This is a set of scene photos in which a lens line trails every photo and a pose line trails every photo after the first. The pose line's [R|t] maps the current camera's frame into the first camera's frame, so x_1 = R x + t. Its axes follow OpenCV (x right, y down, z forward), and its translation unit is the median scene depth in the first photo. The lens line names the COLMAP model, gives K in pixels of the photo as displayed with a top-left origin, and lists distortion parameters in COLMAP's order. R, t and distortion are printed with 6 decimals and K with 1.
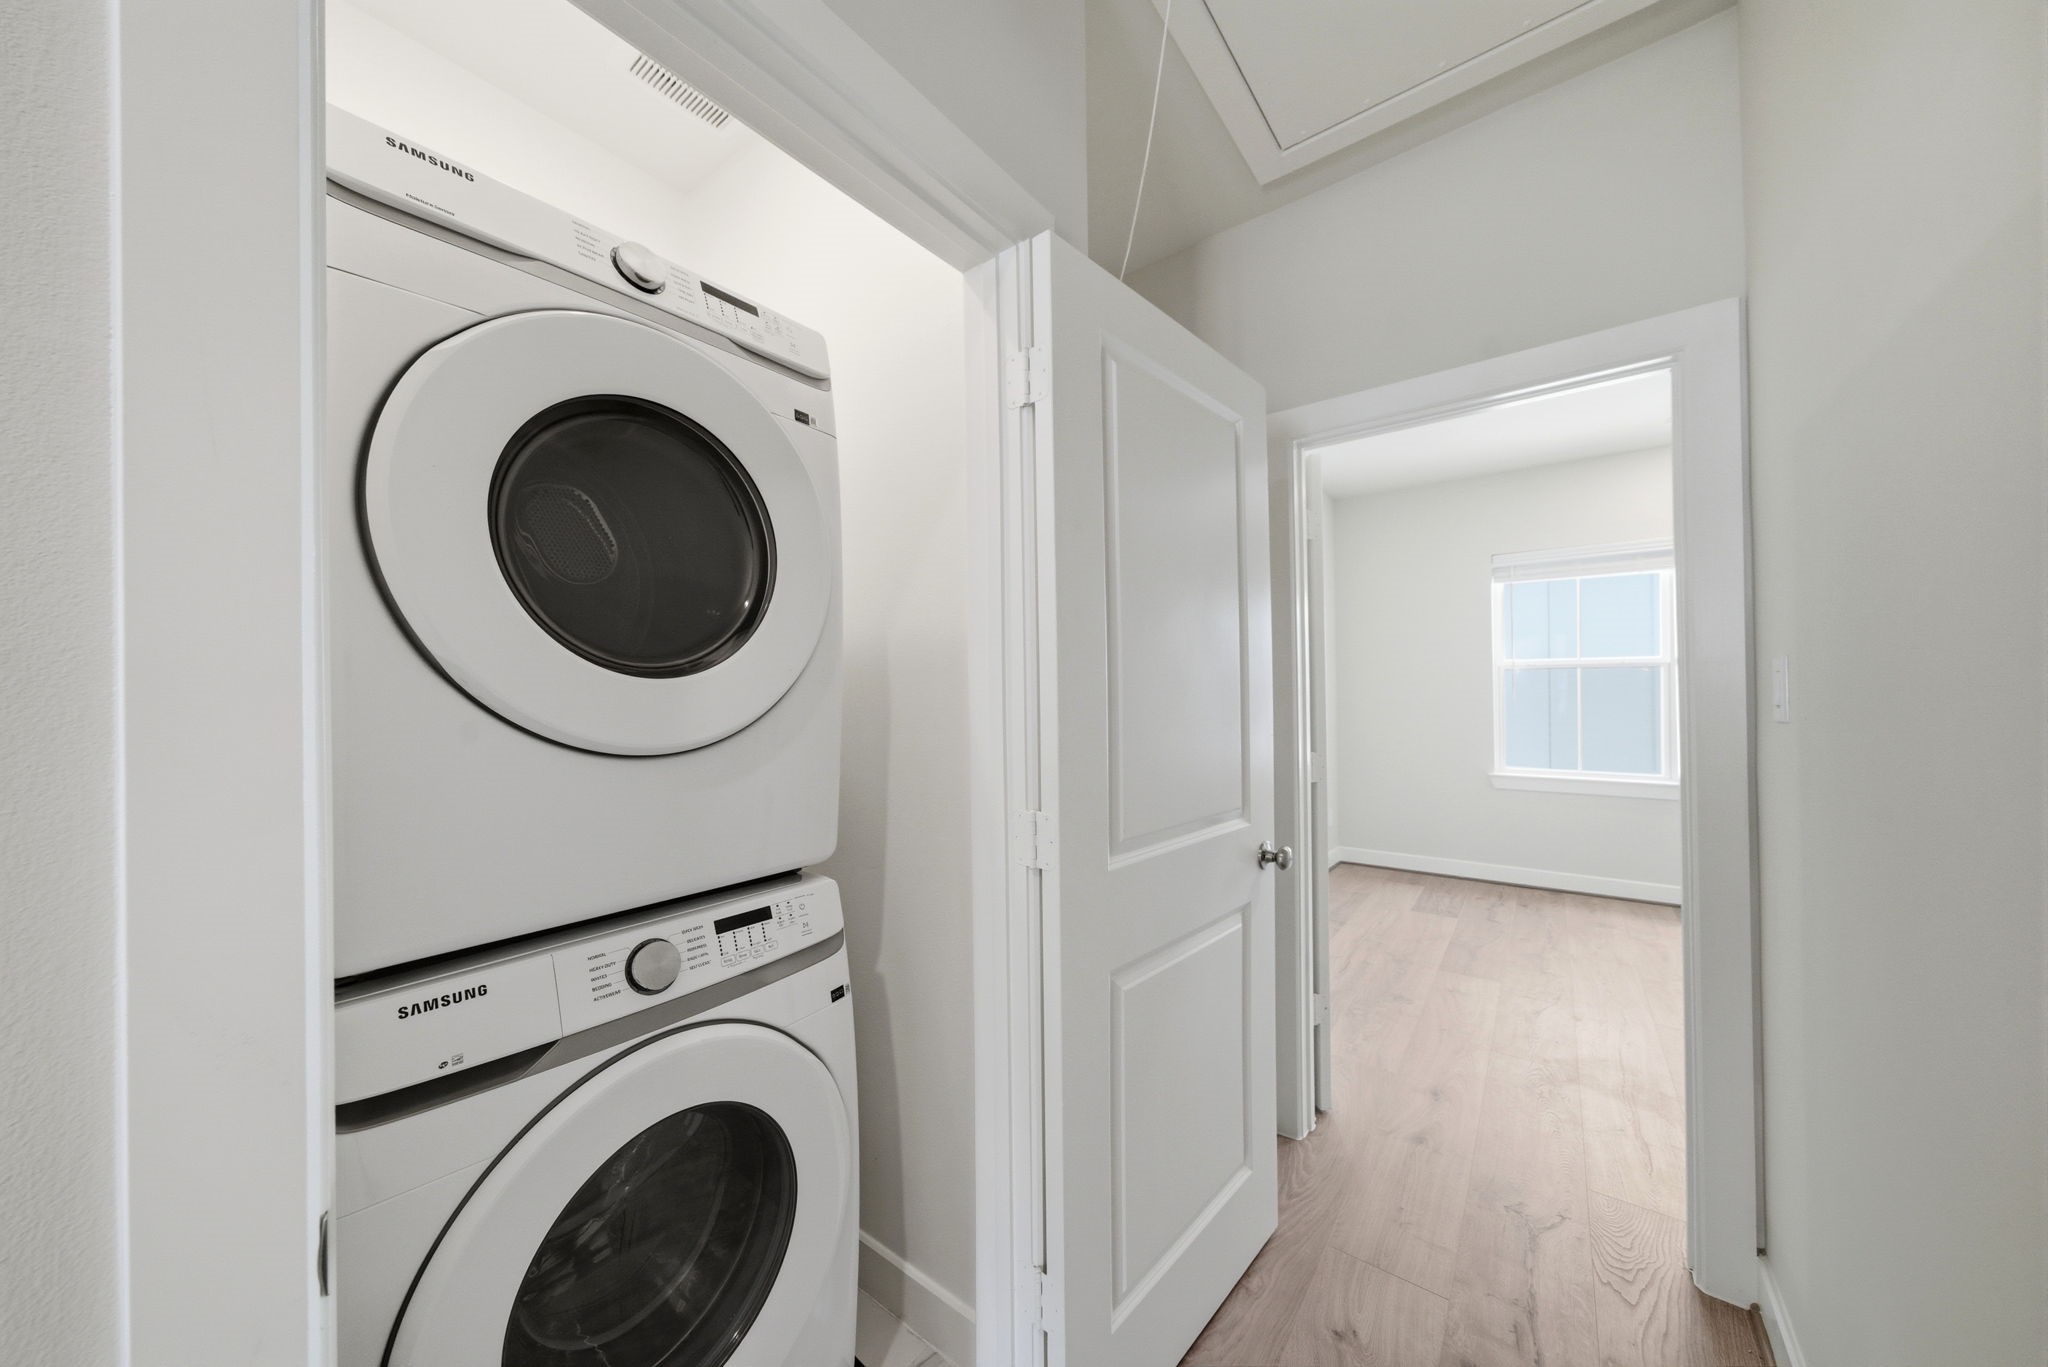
lens RADIAL K [[692.5, 0, 1006.1], [0, 692.5, 691.4], [0, 0, 1]] dist [-0.006924, 0.001306]
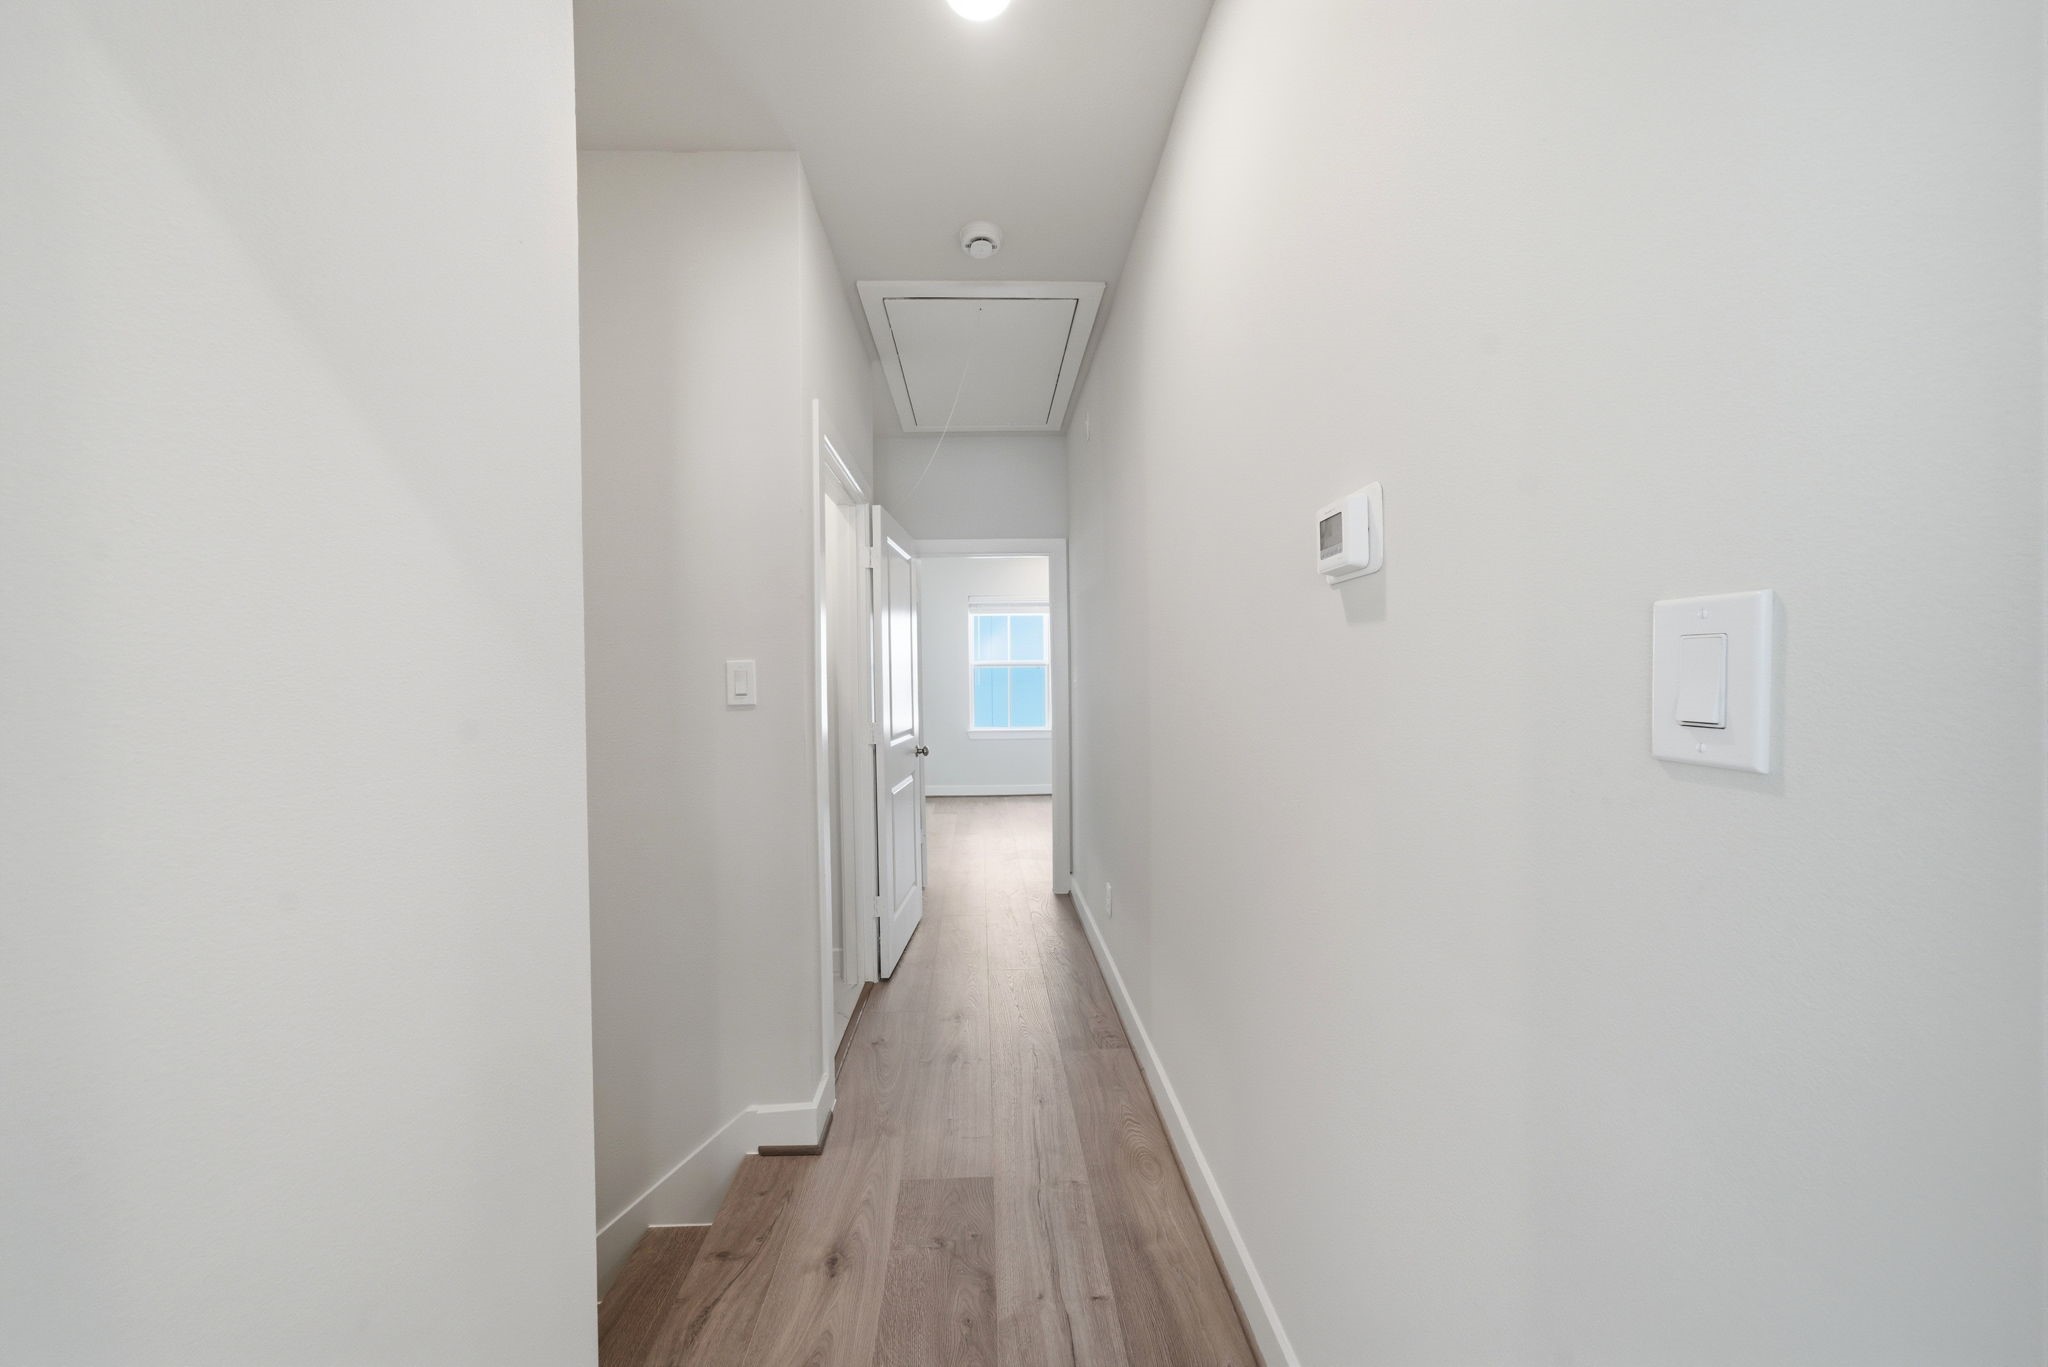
lens RADIAL K [[692.5, 0, 1019.0], [0, 692.5, 681.6], [0, 0, 1]] dist [-0.006924, 0.001306]
pose [[0.748444, -0.001073, 0.663197, -0.522253], [0.000147, 0.999999, 0.001452, 0.003989], [-0.663198, -0.000990, 0.748443, -0.543310]]
